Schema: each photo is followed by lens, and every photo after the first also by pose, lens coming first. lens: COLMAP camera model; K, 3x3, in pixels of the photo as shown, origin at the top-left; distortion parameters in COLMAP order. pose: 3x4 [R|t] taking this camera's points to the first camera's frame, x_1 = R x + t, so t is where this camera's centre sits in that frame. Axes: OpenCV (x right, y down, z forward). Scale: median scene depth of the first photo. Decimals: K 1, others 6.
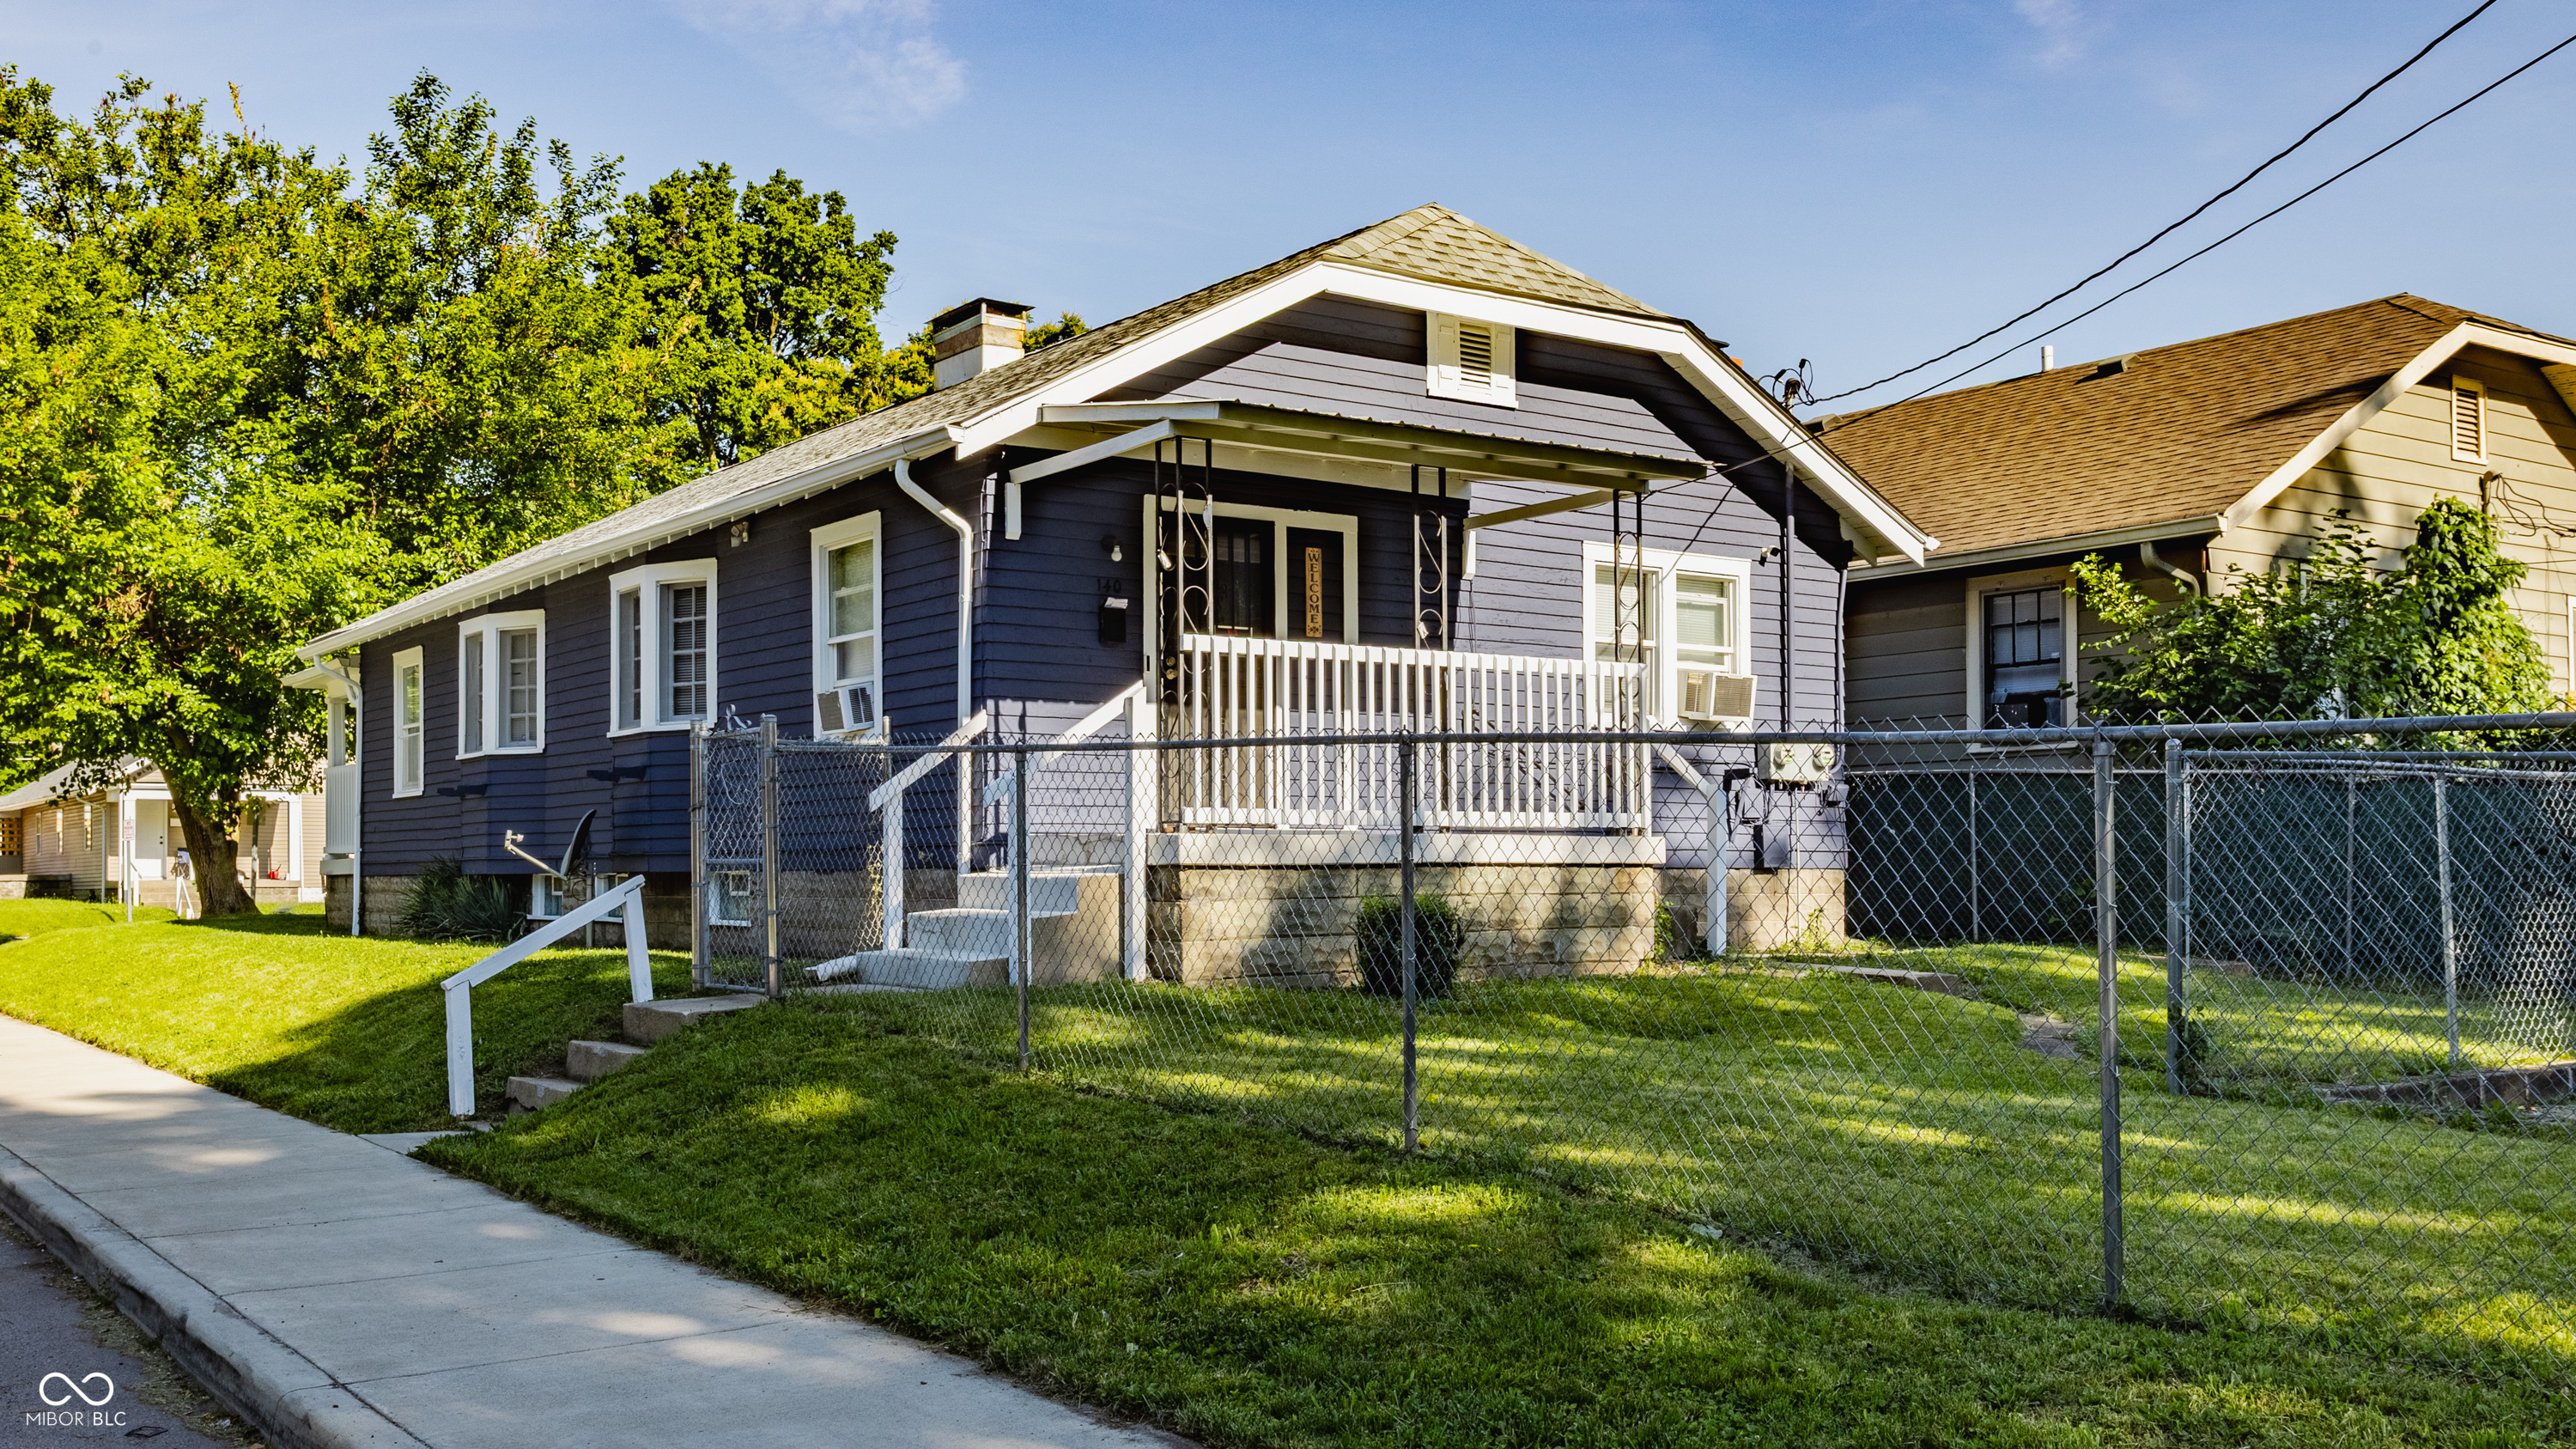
lens RADIAL K [[2238.6, 0, 1204.6], [0, 2238.6, 847.2], [0, 0, 1]] dist [0.003660, 0.003704]
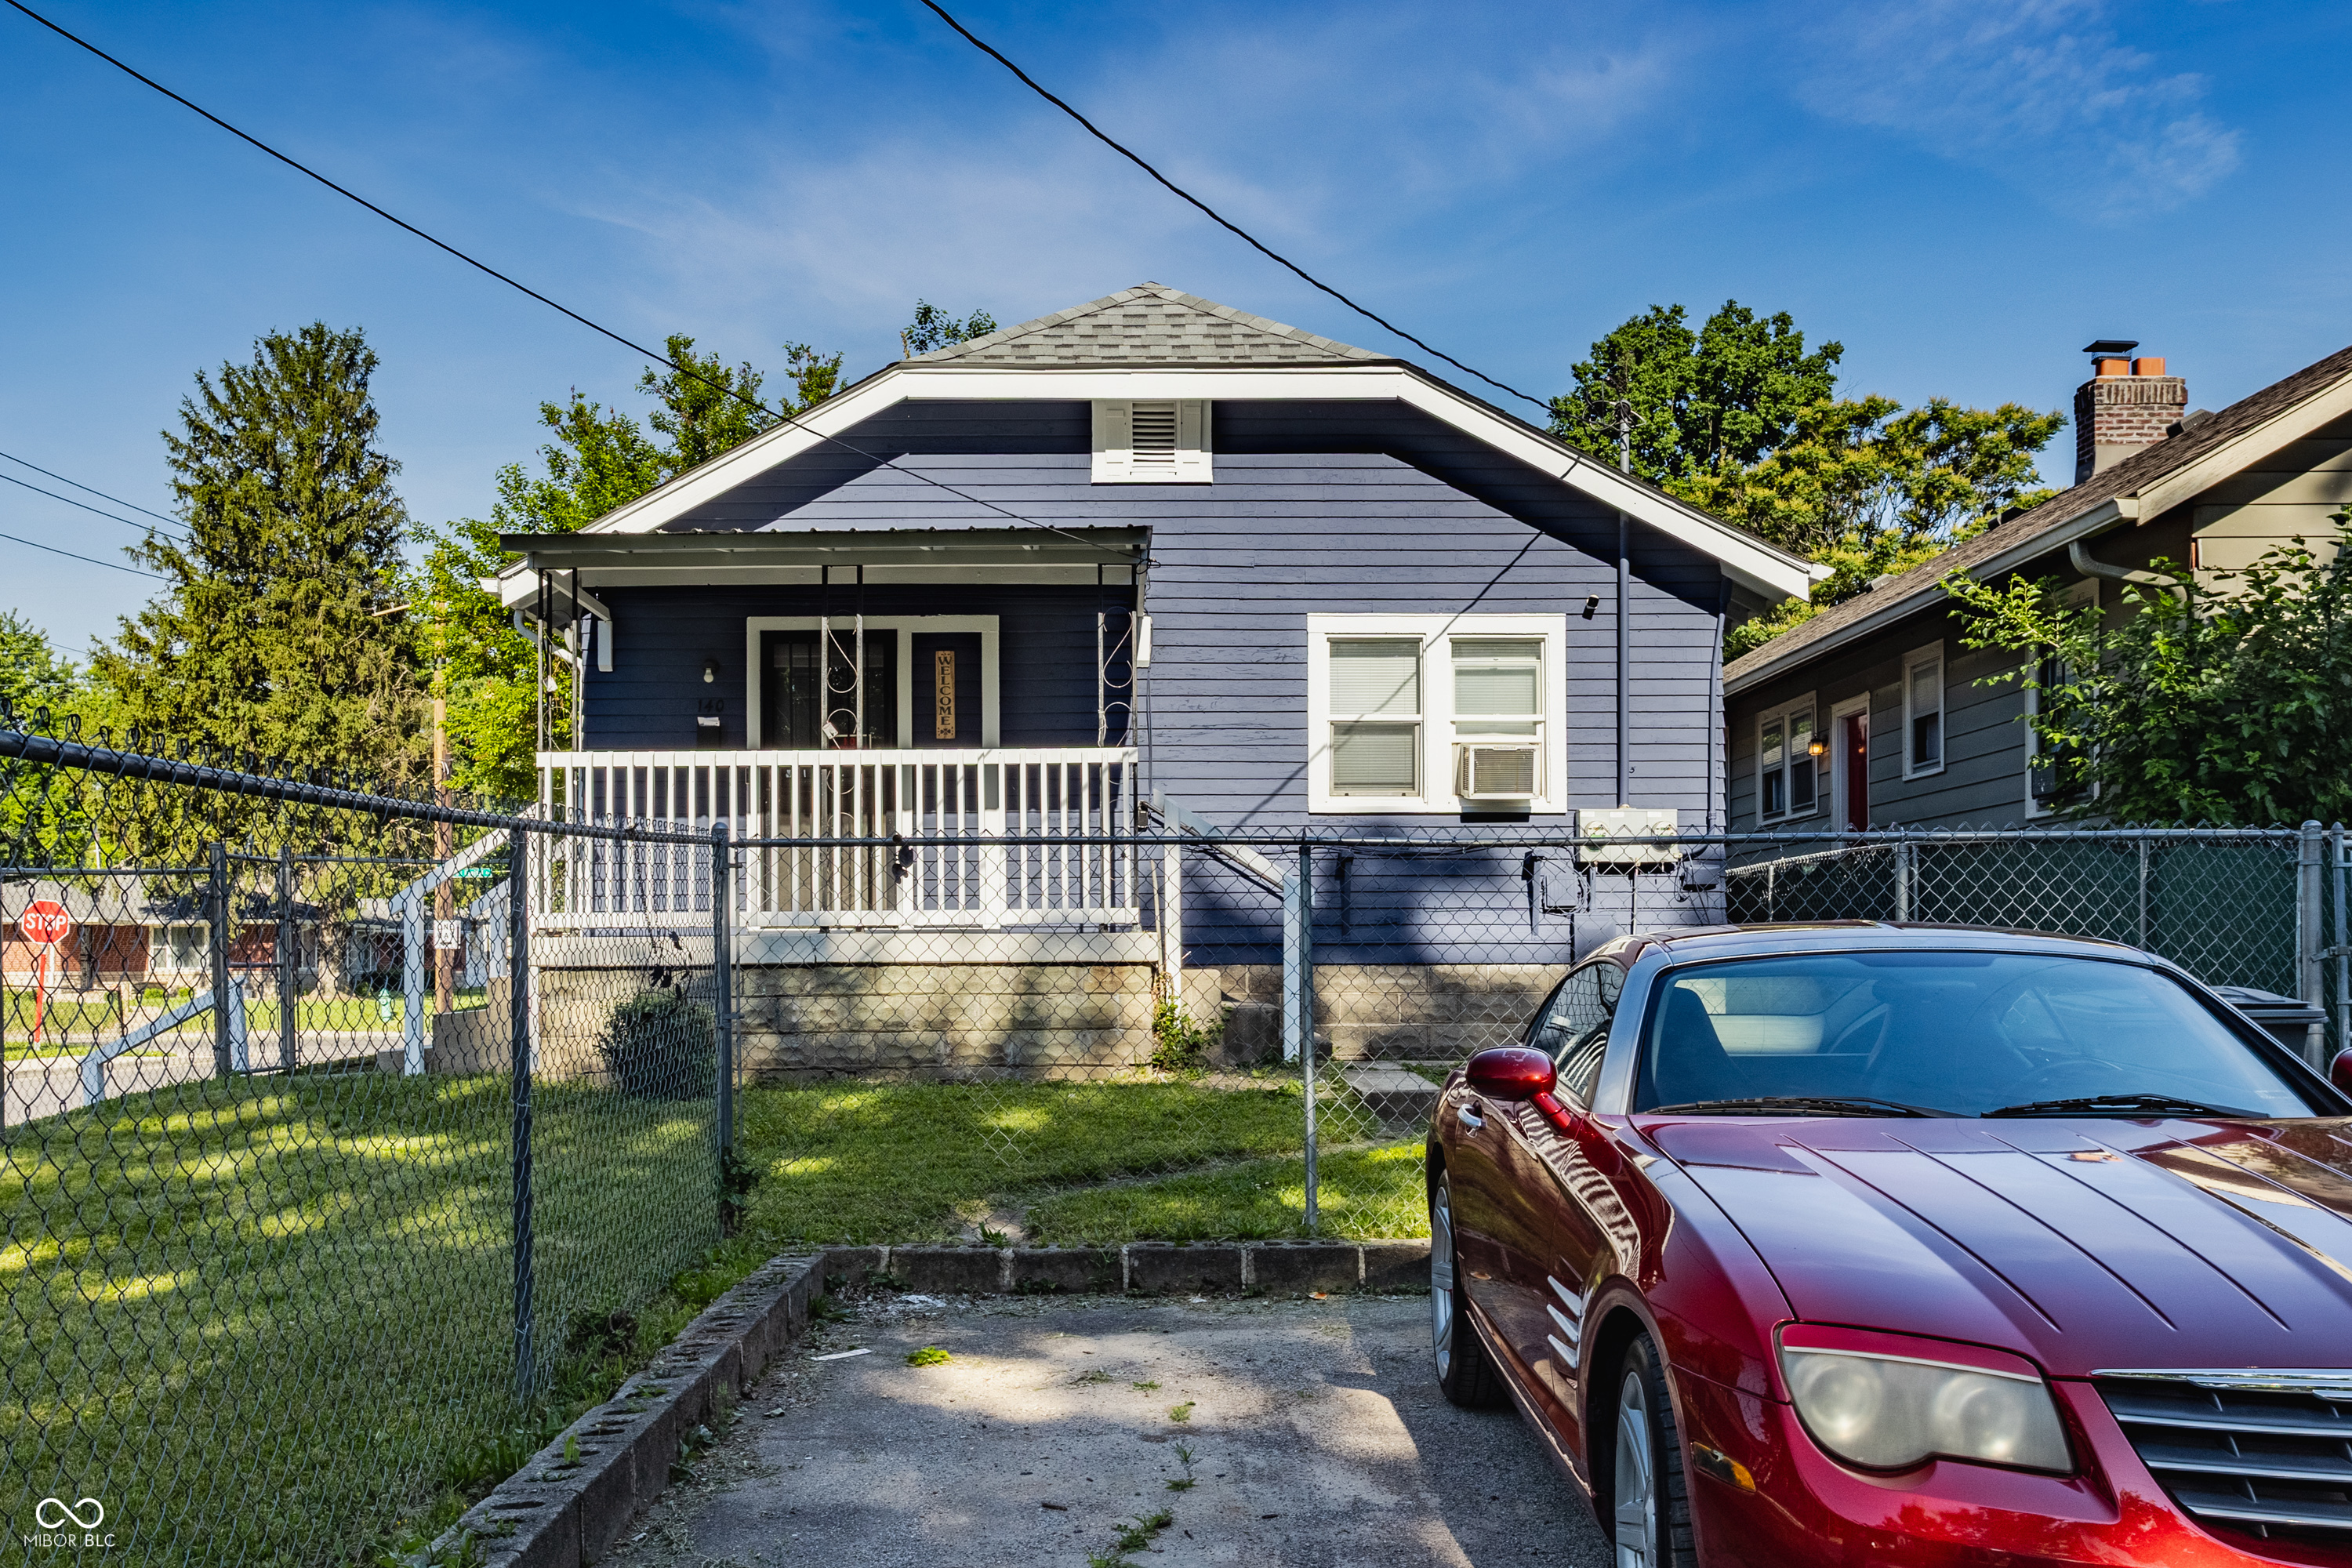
lens RADIAL K [[2011.1, 0, 1174.6], [0, 2011.1, 960.2], [0, 0, 1]] dist [-0.004669, -0.003018]
pose [[0.841569, -0.004491, -0.540131, 0.548869], [0.011079, 0.999899, 0.008949, -0.000443], [0.540036, -0.013515, 0.841533, 0.250810]]
